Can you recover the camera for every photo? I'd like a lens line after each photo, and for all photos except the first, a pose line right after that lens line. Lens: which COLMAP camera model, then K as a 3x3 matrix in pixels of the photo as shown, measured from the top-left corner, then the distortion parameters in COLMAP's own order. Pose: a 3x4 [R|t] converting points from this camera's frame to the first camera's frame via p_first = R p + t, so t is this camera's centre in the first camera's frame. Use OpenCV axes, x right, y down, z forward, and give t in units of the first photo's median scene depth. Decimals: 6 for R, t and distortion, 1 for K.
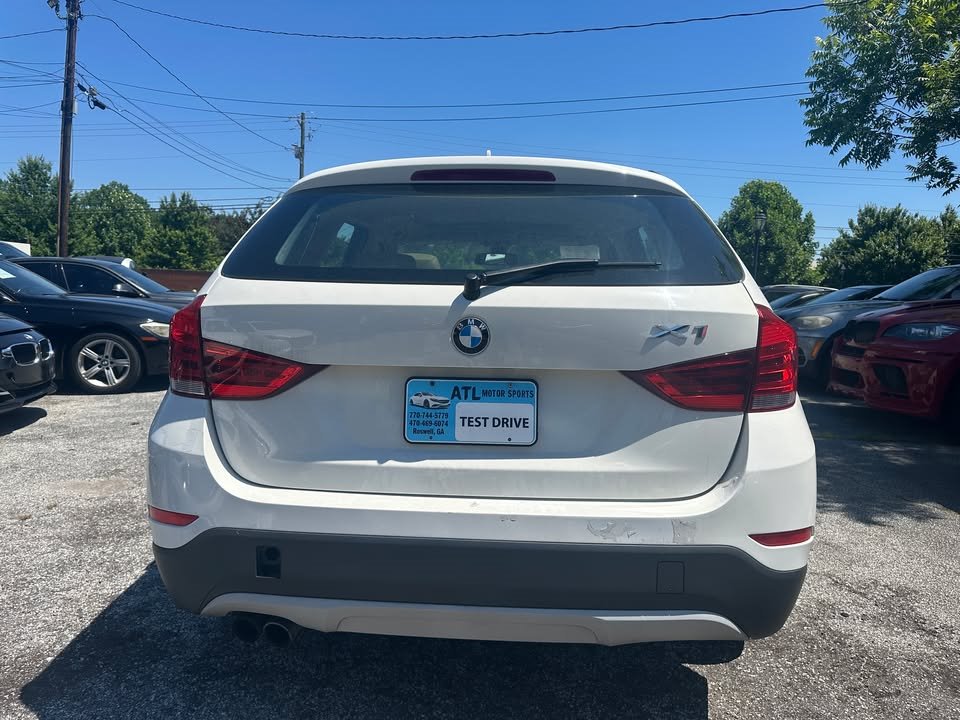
lens RADIAL K [[685.0, 0, 480.0], [0, 685.0, 360.0], [0, 0, 1]] dist [0.055669, -0.059150]
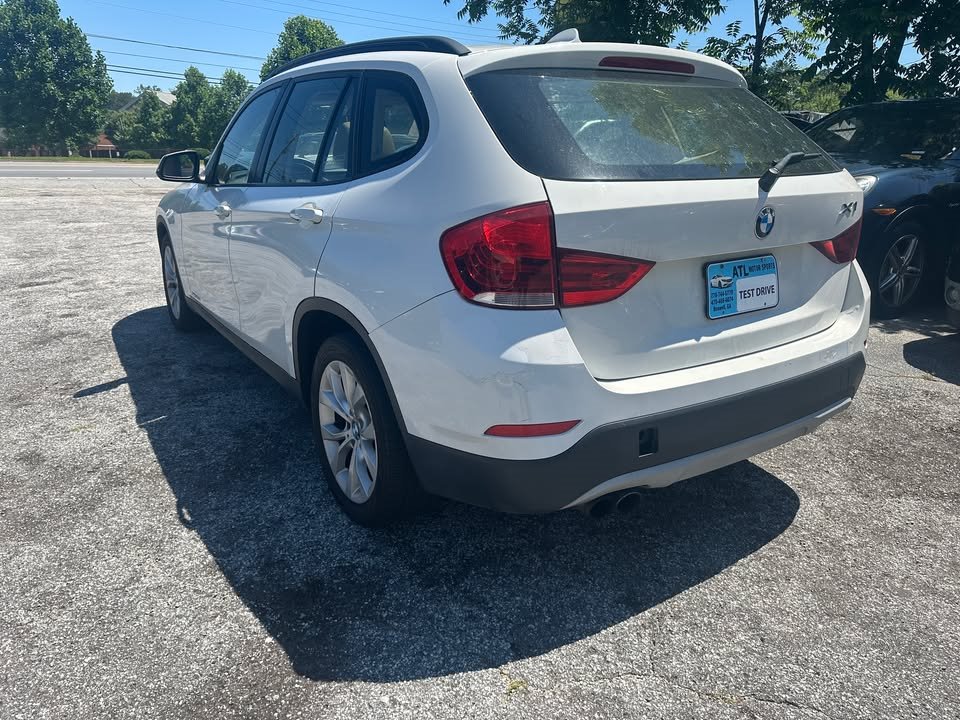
lens RADIAL K [[685.0, 0, 480.0], [0, 685.0, 360.0], [0, 0, 1]] dist [0.055669, -0.059150]
pose [[0.800440, -0.193280, 0.567396, -1.098680], [0.067039, 0.969514, 0.235686, -0.115986], [-0.595652, -0.150615, 0.788995, 0.295033]]
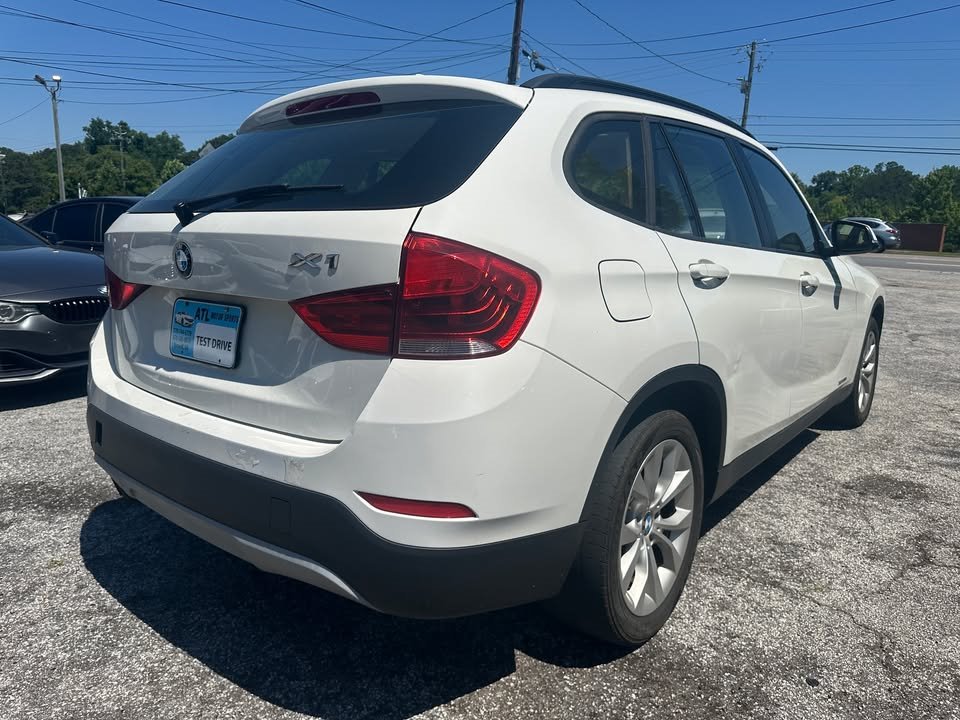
lens RADIAL K [[694.4, 0, 506.3], [0, 694.4, 361.6], [0, 0, 1]] dist [0.057708, -0.070223]
pose [[0.807074, 0.104945, -0.581049, 1.014100], [-0.061024, 0.993634, 0.094701, -0.011359], [0.587288, -0.040973, 0.808340, 0.384933]]
